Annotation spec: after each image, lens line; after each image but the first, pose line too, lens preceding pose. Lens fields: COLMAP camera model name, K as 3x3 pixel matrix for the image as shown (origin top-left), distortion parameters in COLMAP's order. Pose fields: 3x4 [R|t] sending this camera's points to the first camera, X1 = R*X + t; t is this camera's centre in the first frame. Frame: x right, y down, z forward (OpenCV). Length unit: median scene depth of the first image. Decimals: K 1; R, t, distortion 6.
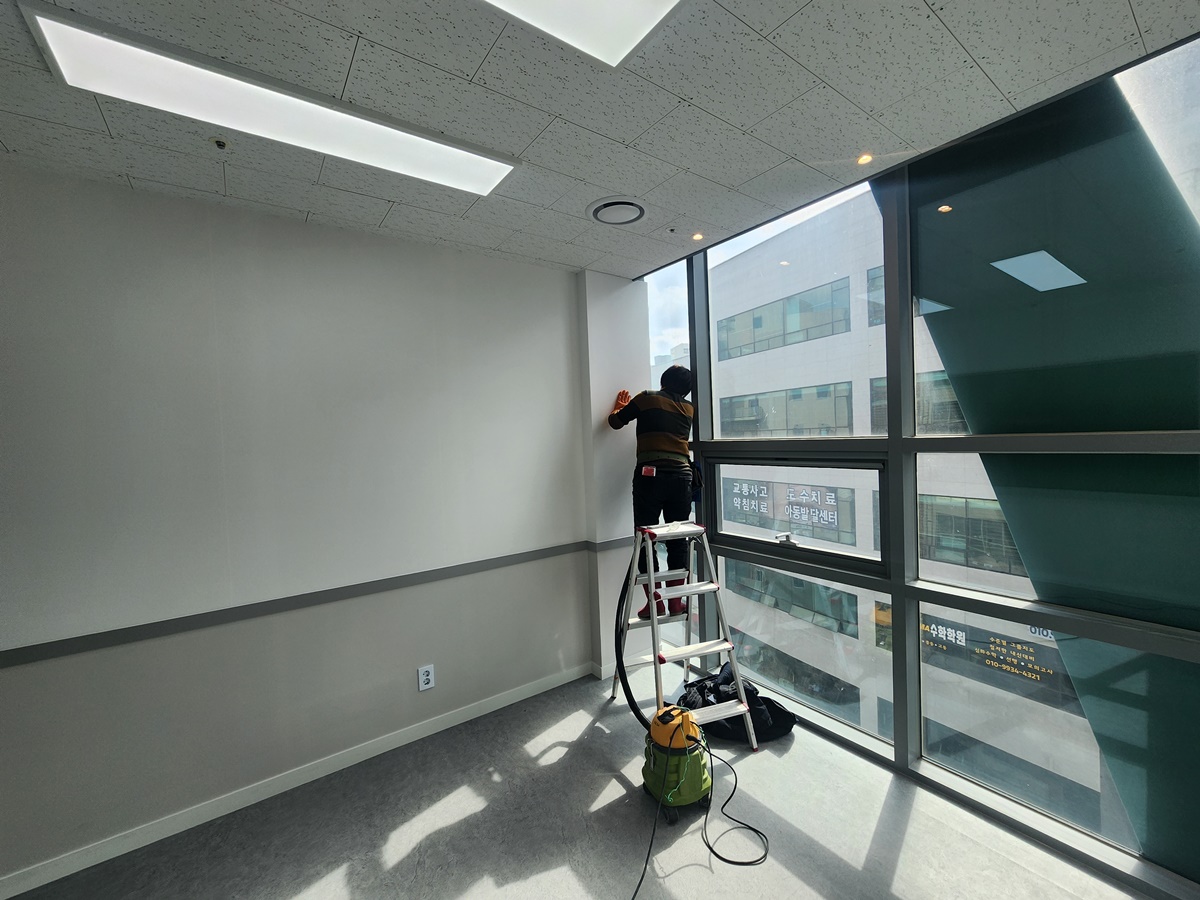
lens RADIAL K [[495.8, 0, 607.9], [0, 495.8, 448.9], [0, 0, 1]] dist [0.000478, 0.000742]
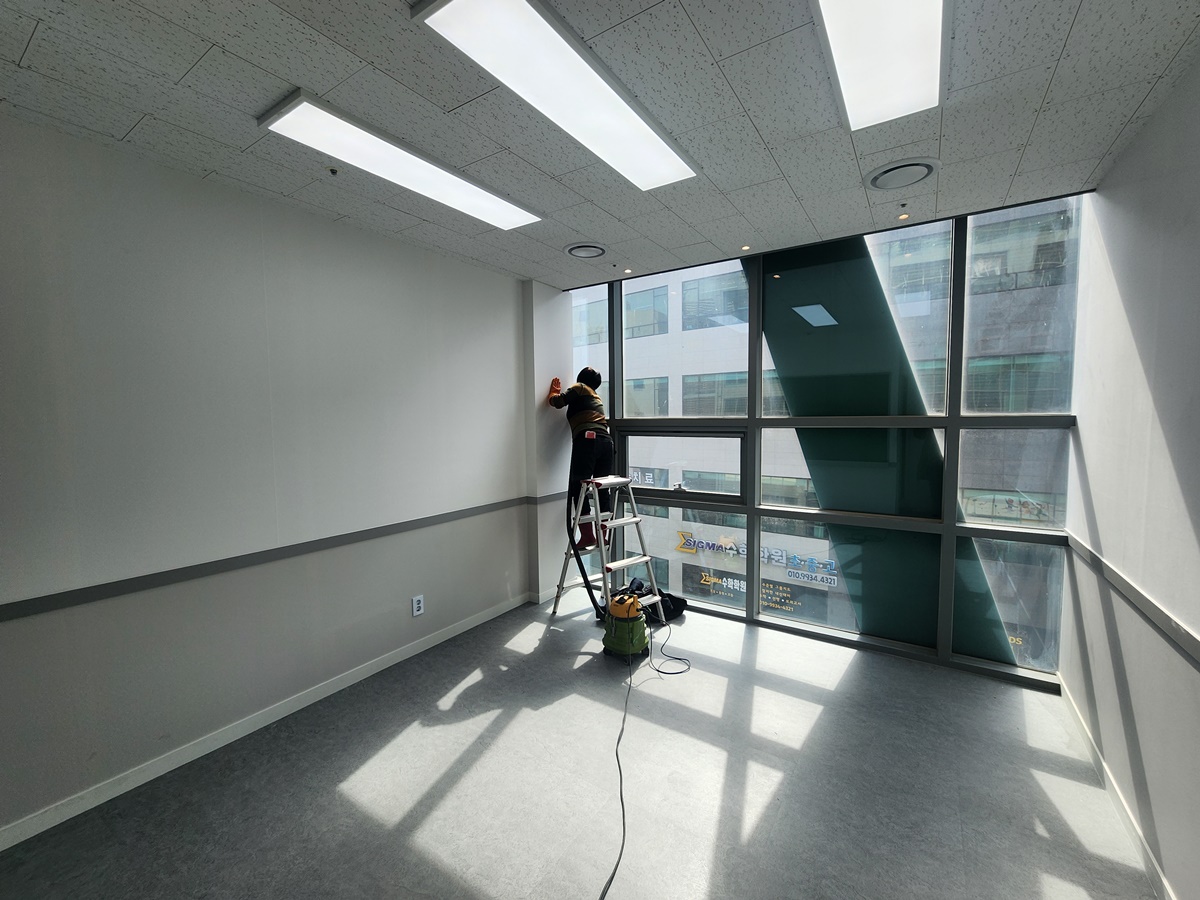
lens RADIAL K [[495.8, 0, 604.8], [0, 495.8, 448.8], [0, 0, 1]] dist [0.000478, 0.000742]
pose [[0.937204, 0.004243, 0.348755, -0.331983], [-0.013876, 0.999588, 0.025128, 0.034112], [-0.348505, -0.028389, 0.936877, -0.270265]]
